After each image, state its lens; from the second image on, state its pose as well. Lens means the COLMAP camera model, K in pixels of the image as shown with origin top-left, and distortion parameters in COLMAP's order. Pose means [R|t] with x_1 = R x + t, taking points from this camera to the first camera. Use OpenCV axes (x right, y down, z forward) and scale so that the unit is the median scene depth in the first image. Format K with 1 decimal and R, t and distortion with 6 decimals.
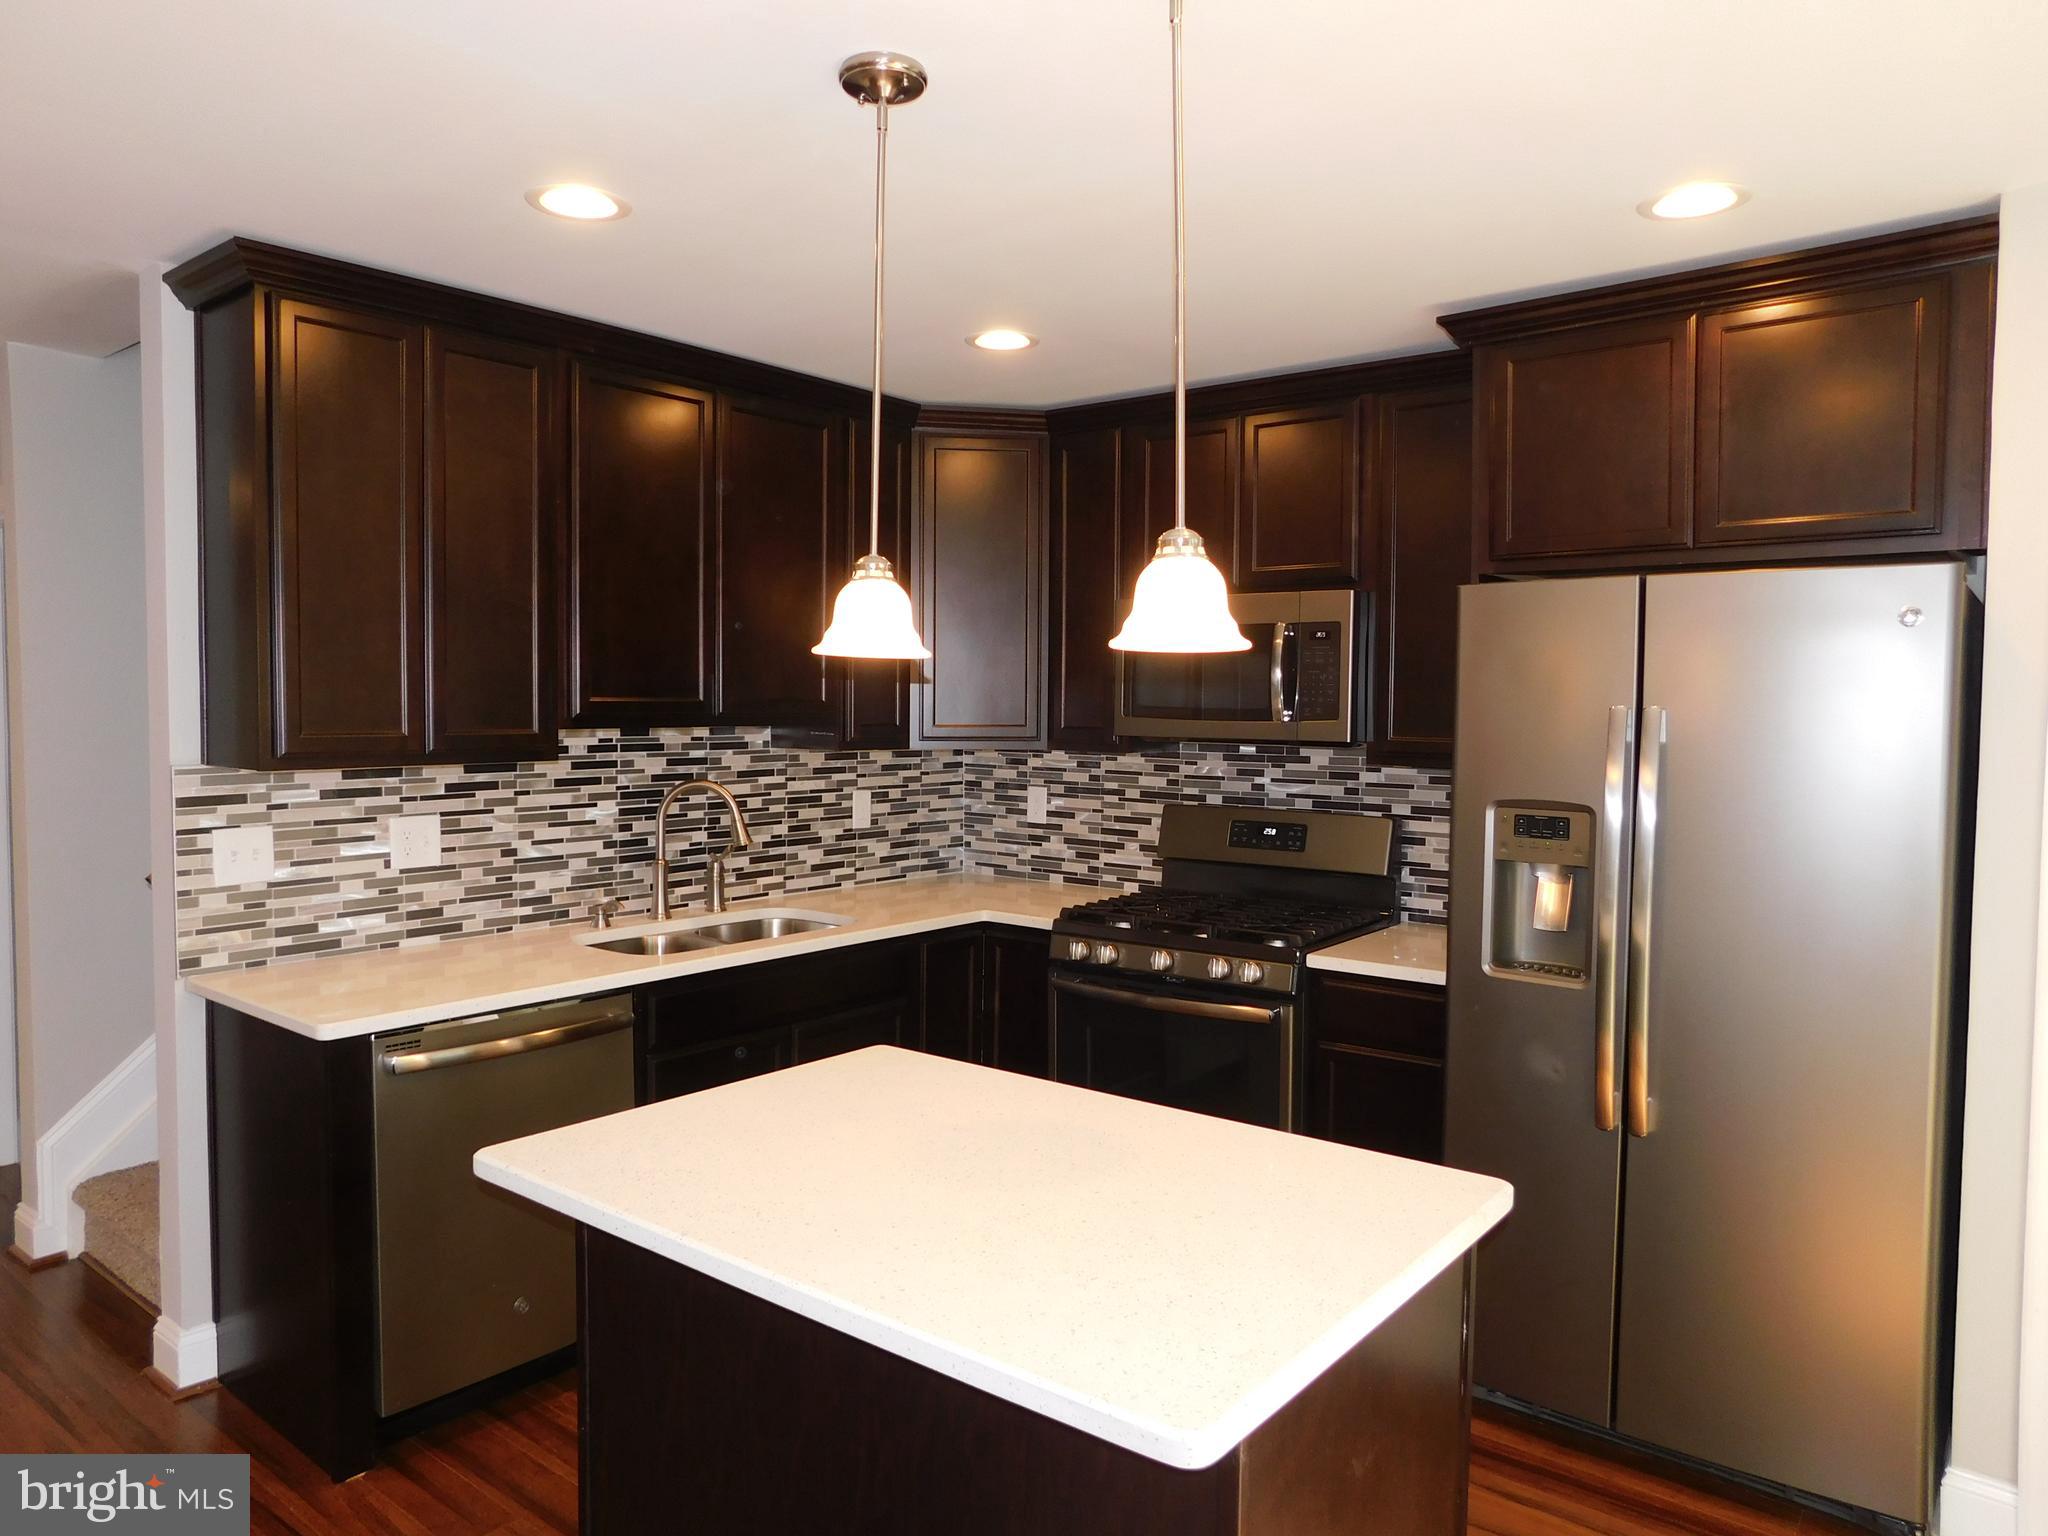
lens RADIAL K [[1372.4, 0, 1025.5], [0, 1372.4, 763.0], [0, 0, 1]] dist [-0.058908, 0.049002]
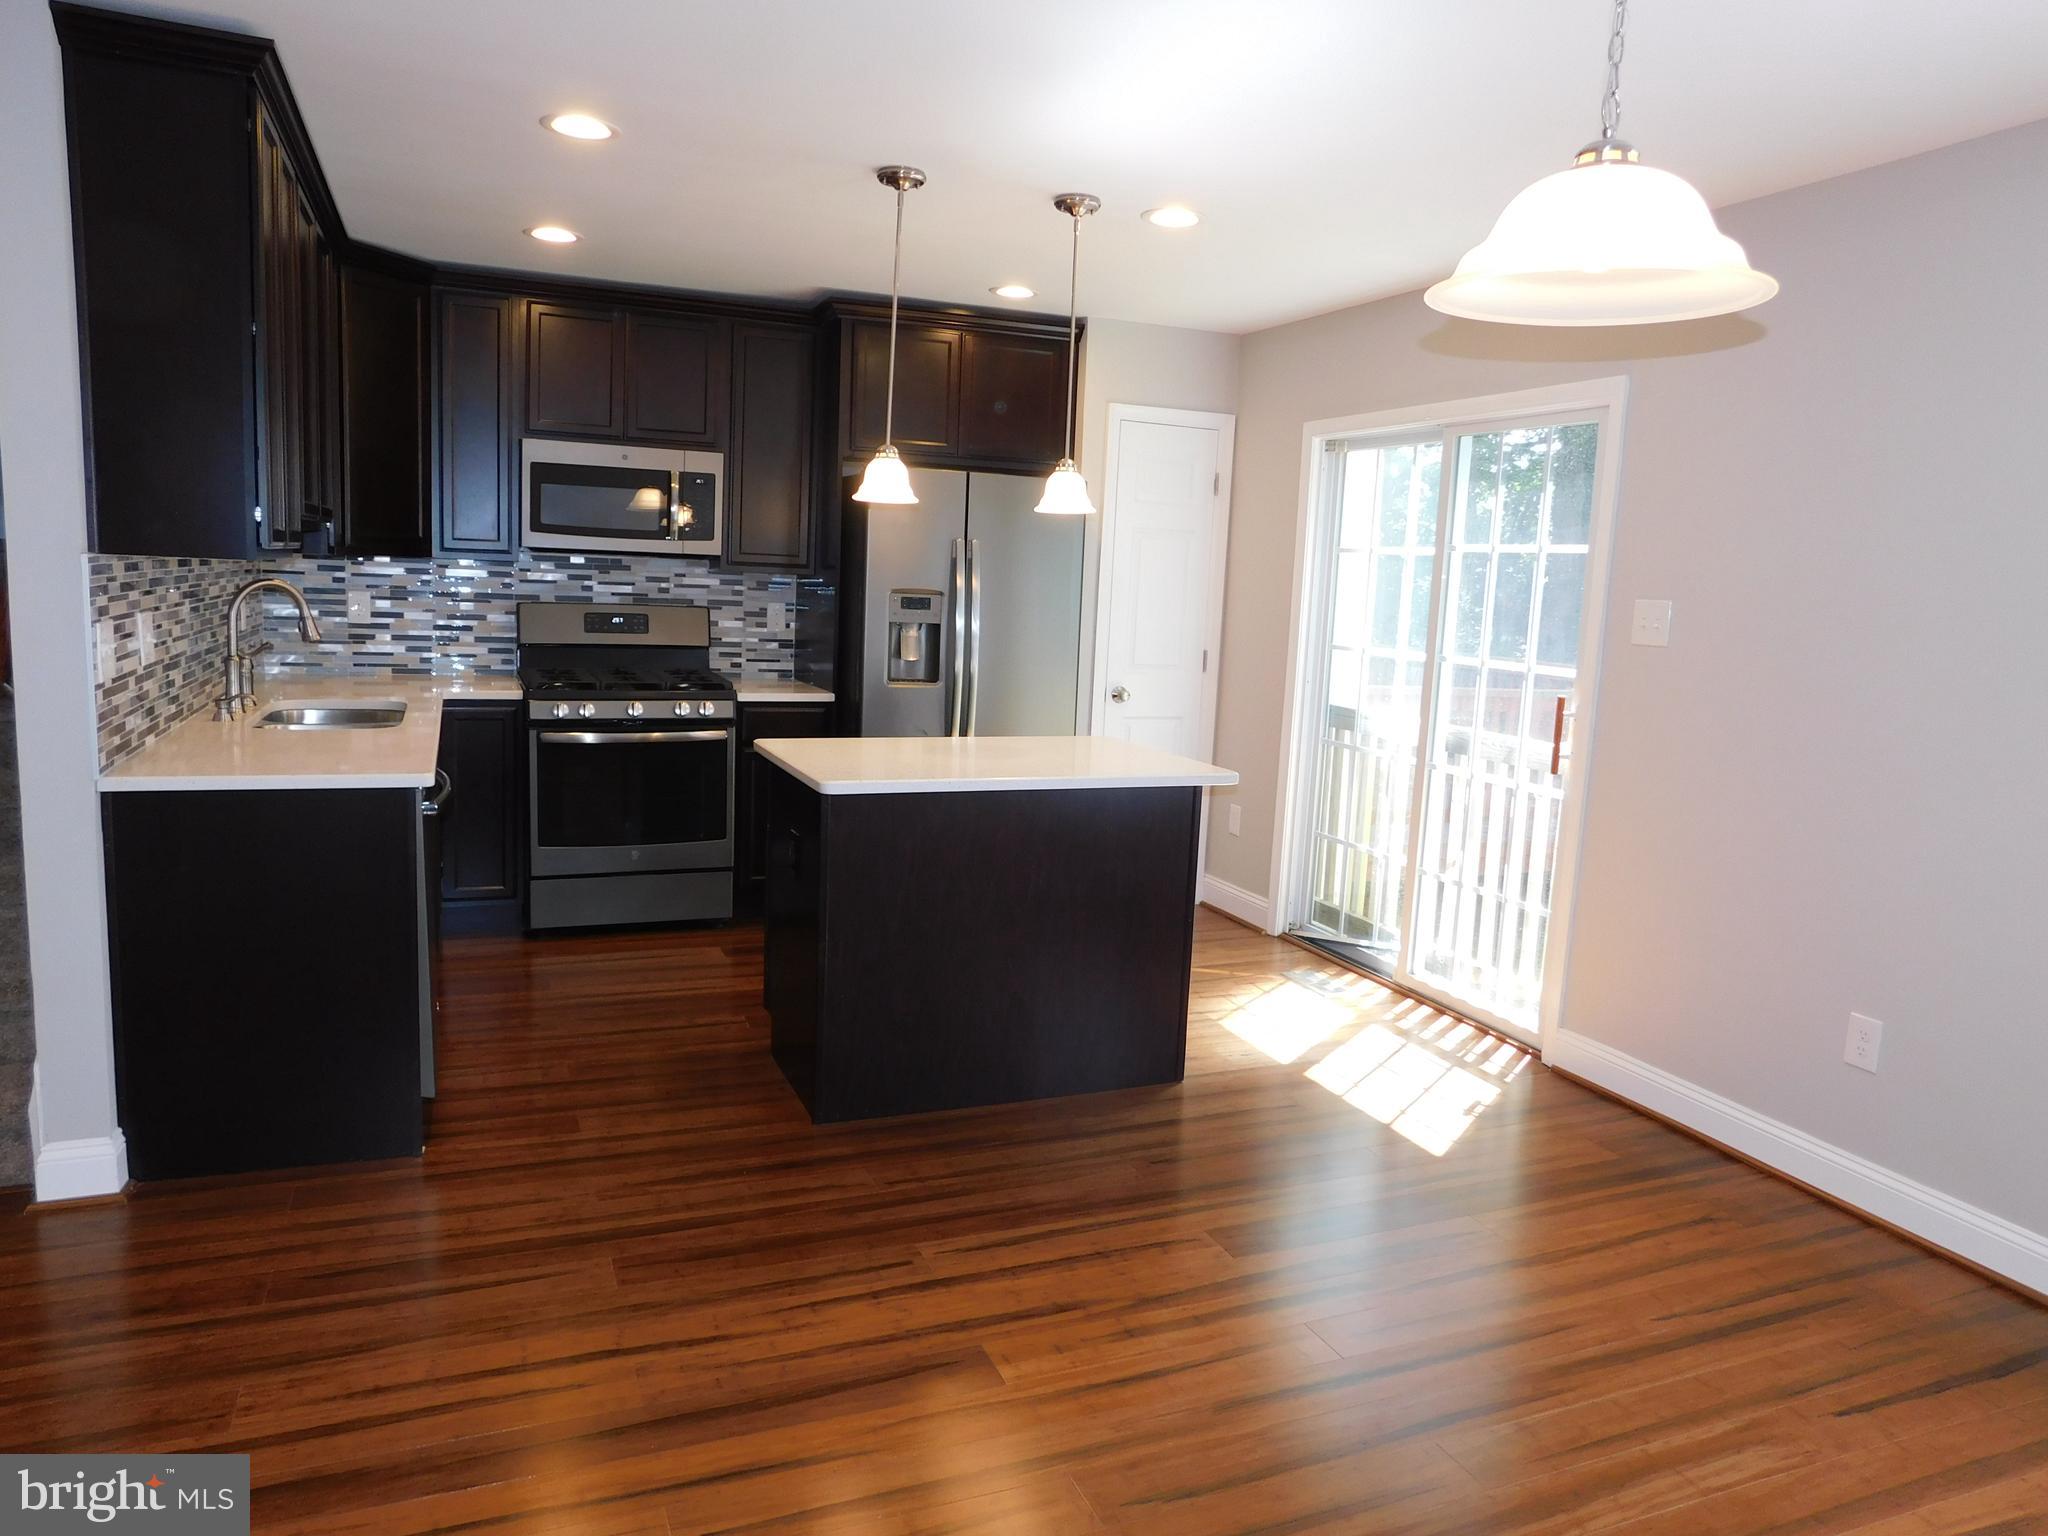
lens RADIAL K [[1372.4, 0, 1020.4], [0, 1372.4, 761.0], [0, 0, 1]] dist [-0.058908, 0.049002]
pose [[0.490171, -0.109867, 0.864674, -0.792749], [-0.001228, 0.991936, 0.126734, 0.015635], [-0.871625, -0.063183, 0.486083, -0.026905]]
